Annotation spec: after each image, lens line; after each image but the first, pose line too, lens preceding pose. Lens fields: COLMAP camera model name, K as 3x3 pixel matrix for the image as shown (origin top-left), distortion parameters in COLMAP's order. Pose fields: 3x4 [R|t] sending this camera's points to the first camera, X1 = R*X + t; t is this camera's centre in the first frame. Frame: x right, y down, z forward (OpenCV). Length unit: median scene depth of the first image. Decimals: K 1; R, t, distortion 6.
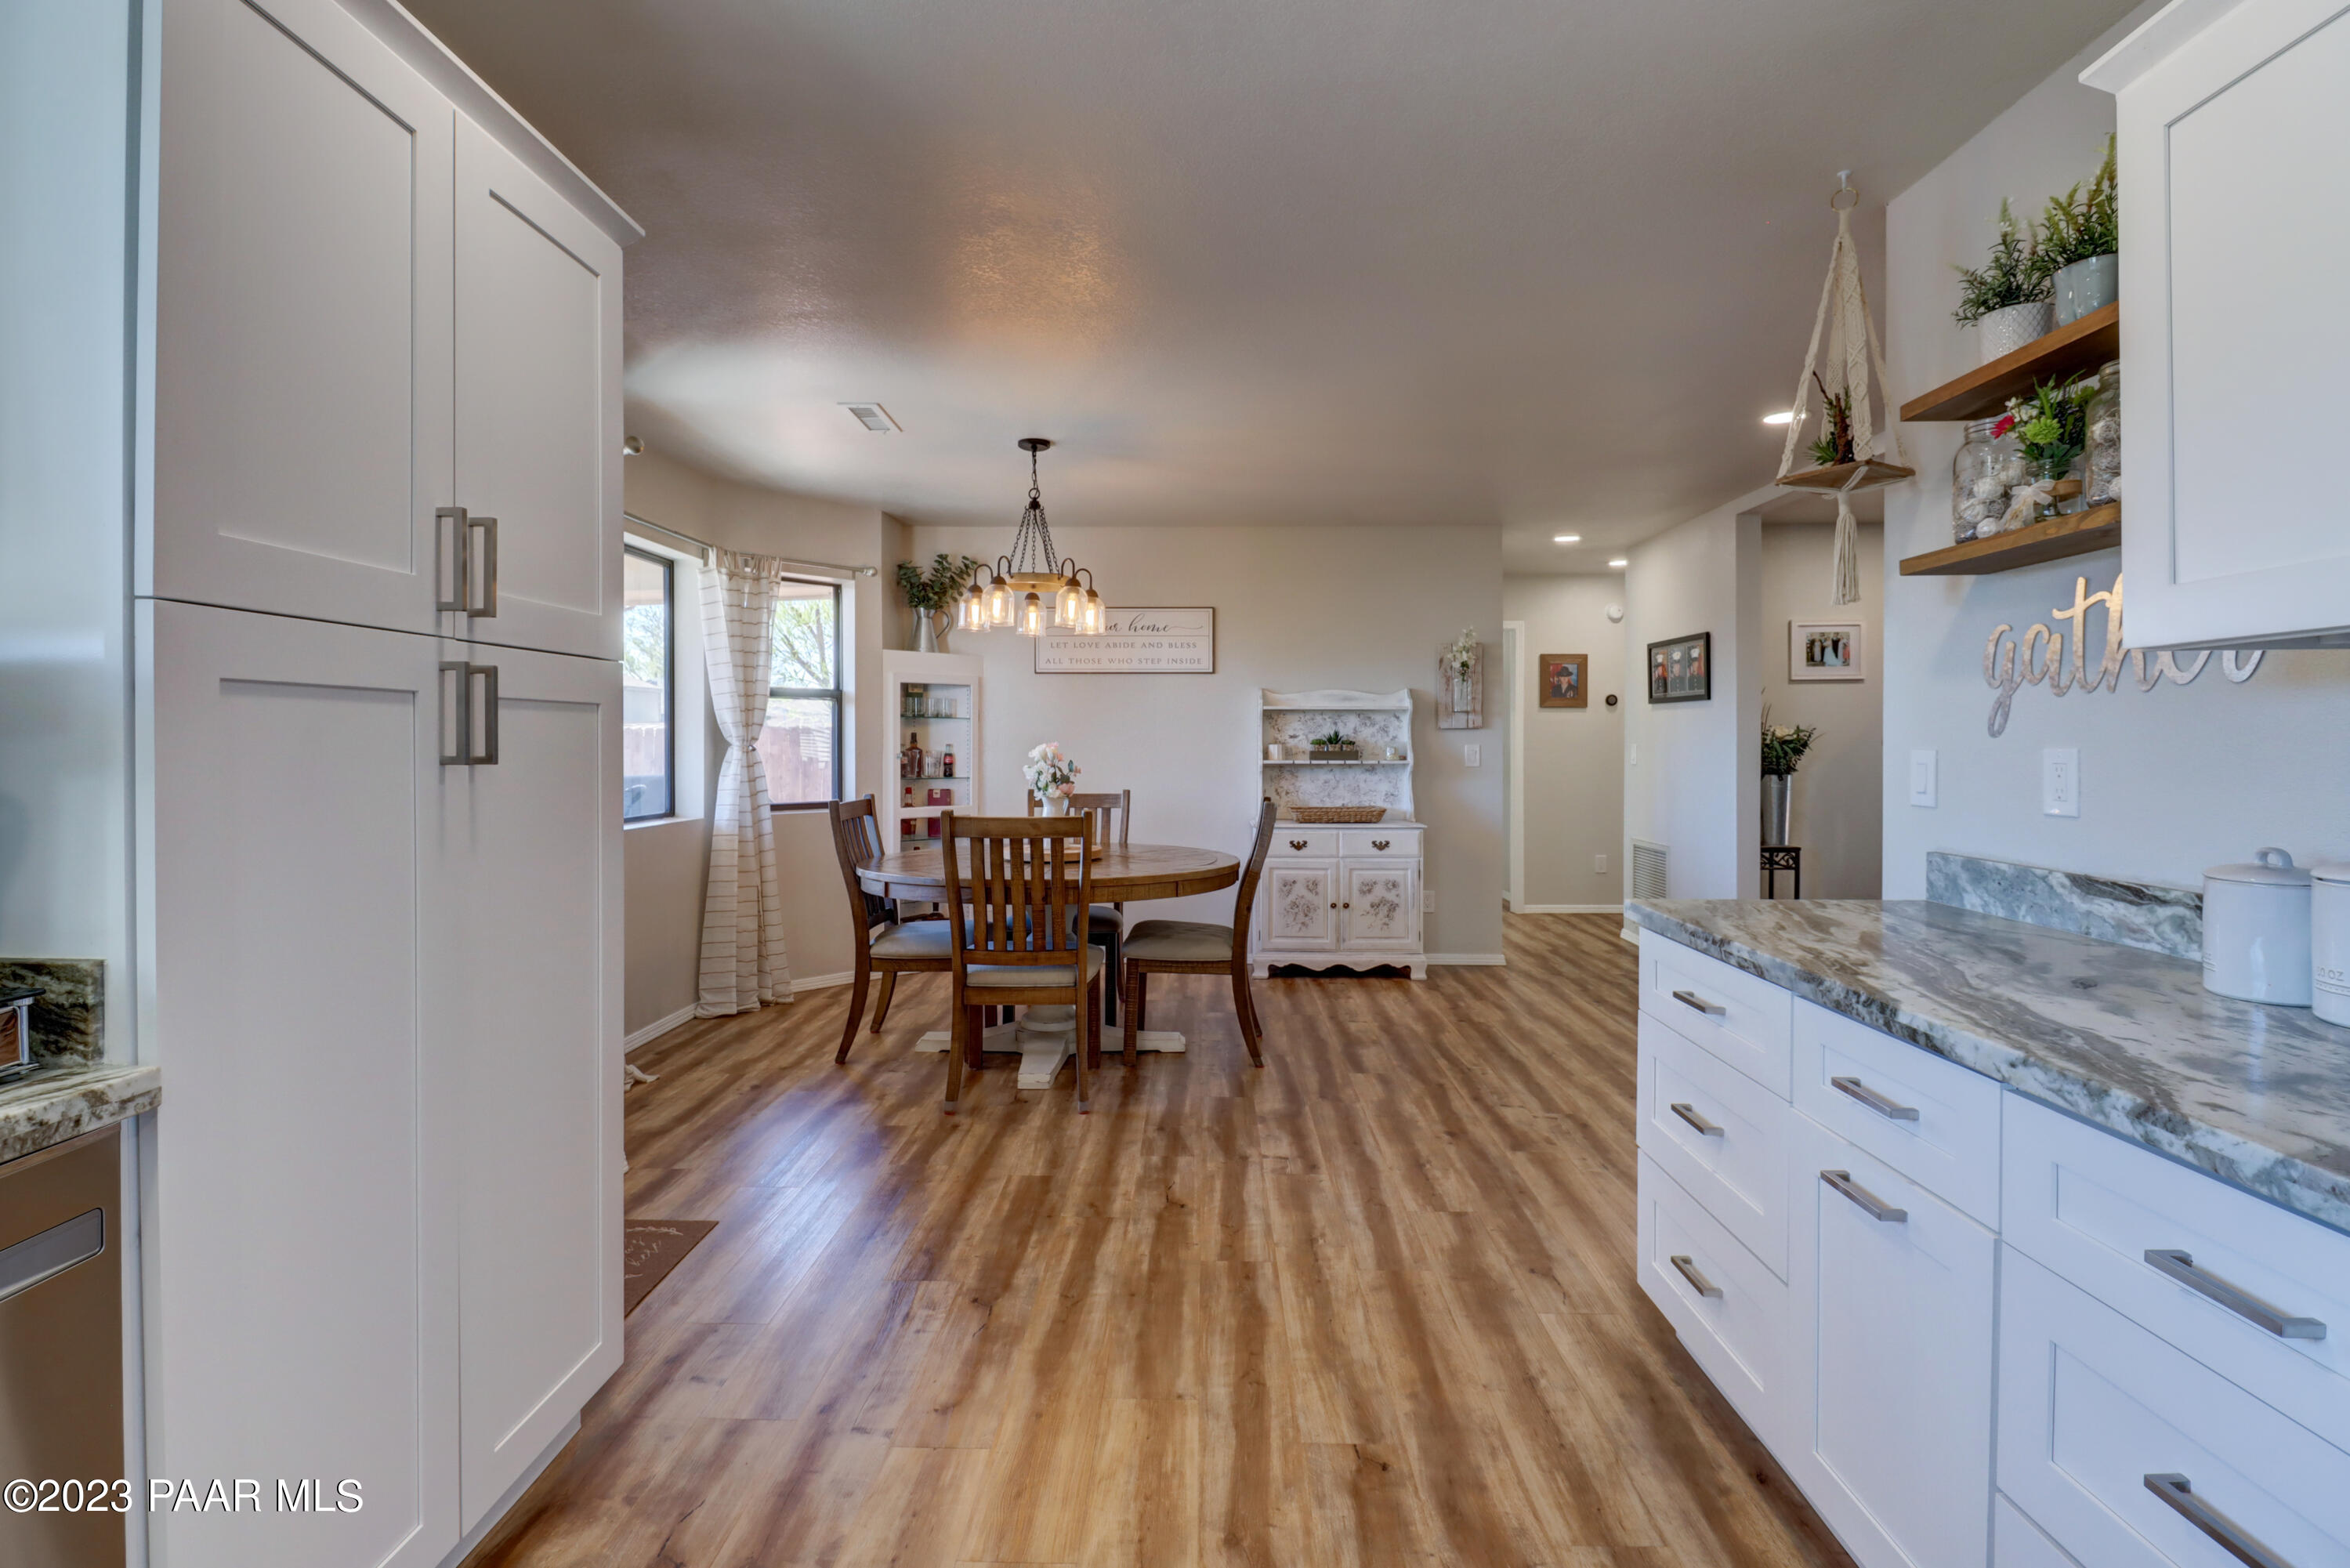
lens RADIAL K [[1093.6, 0, 1186.4], [0, 1093.6, 770.7], [0, 0, 1]] dist [-0.002146, 0.000005]
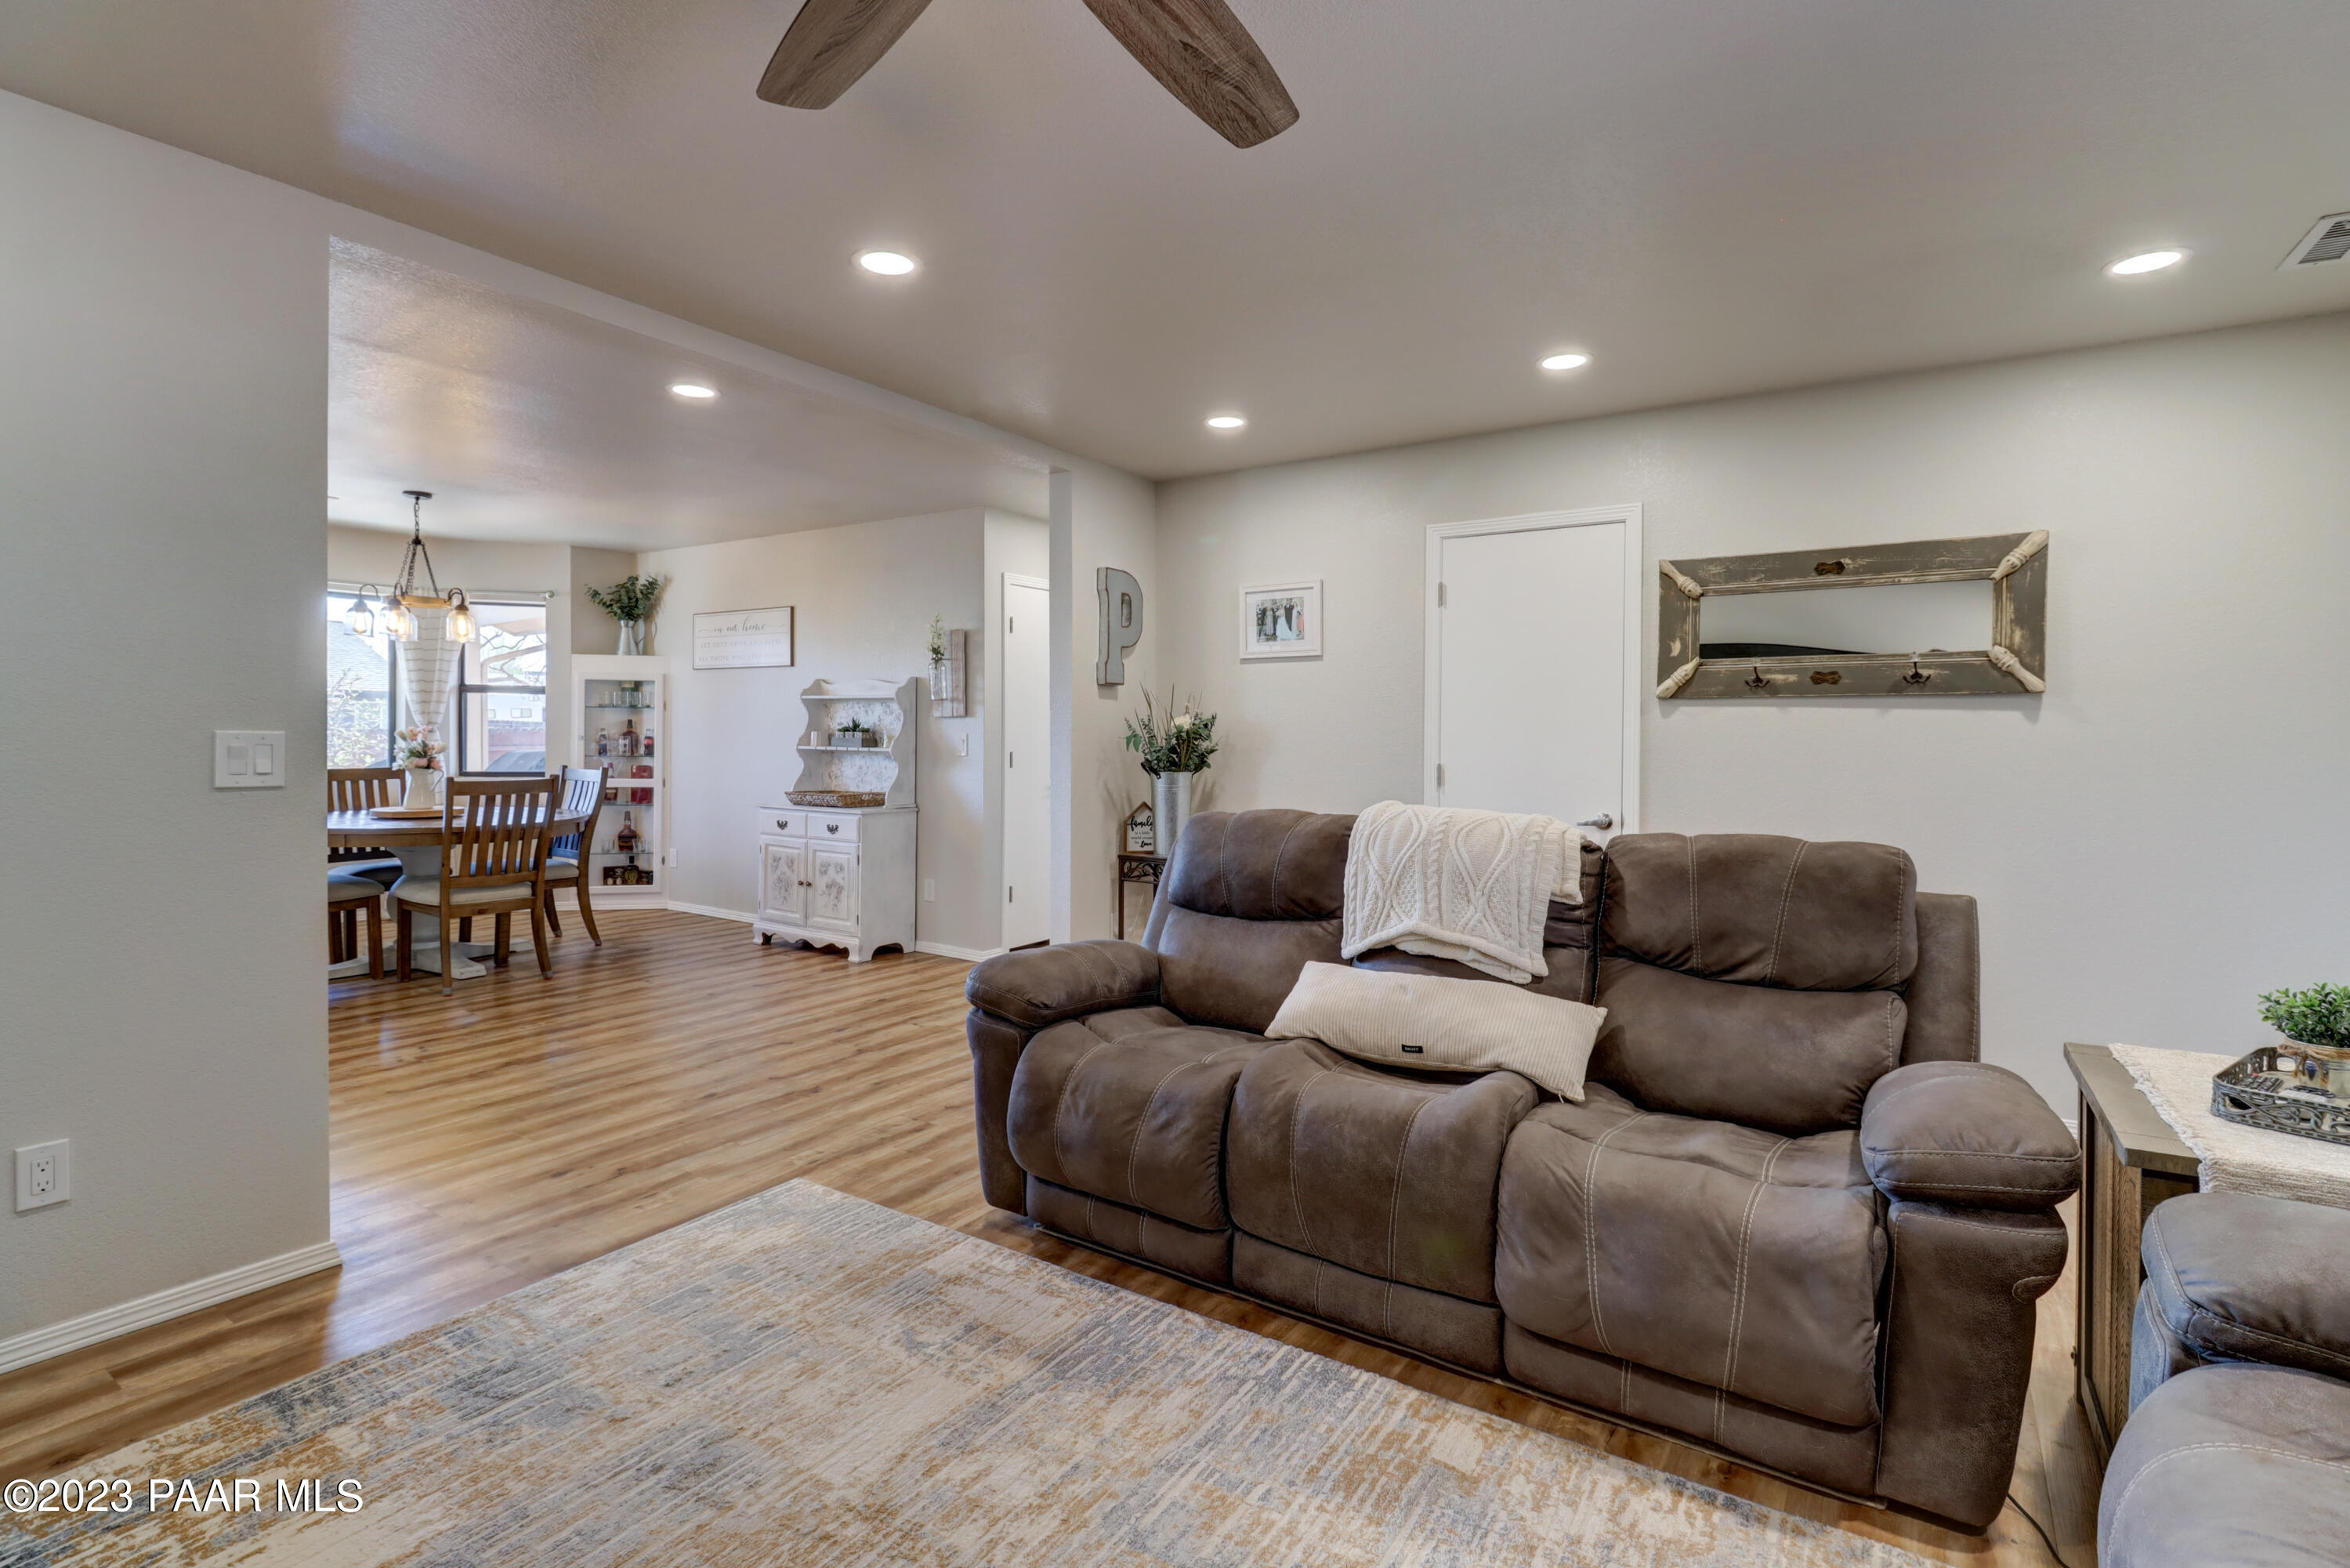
lens RADIAL K [[1093.6, 0, 1181.2], [0, 1093.6, 762.8], [0, 0, 1]] dist [-0.002146, 0.000005]
pose [[0.846193, 0.023576, -0.532355, 0.960072], [-0.022450, 0.999711, 0.008588, -0.010624], [0.532404, 0.004684, 0.846477, 0.280444]]
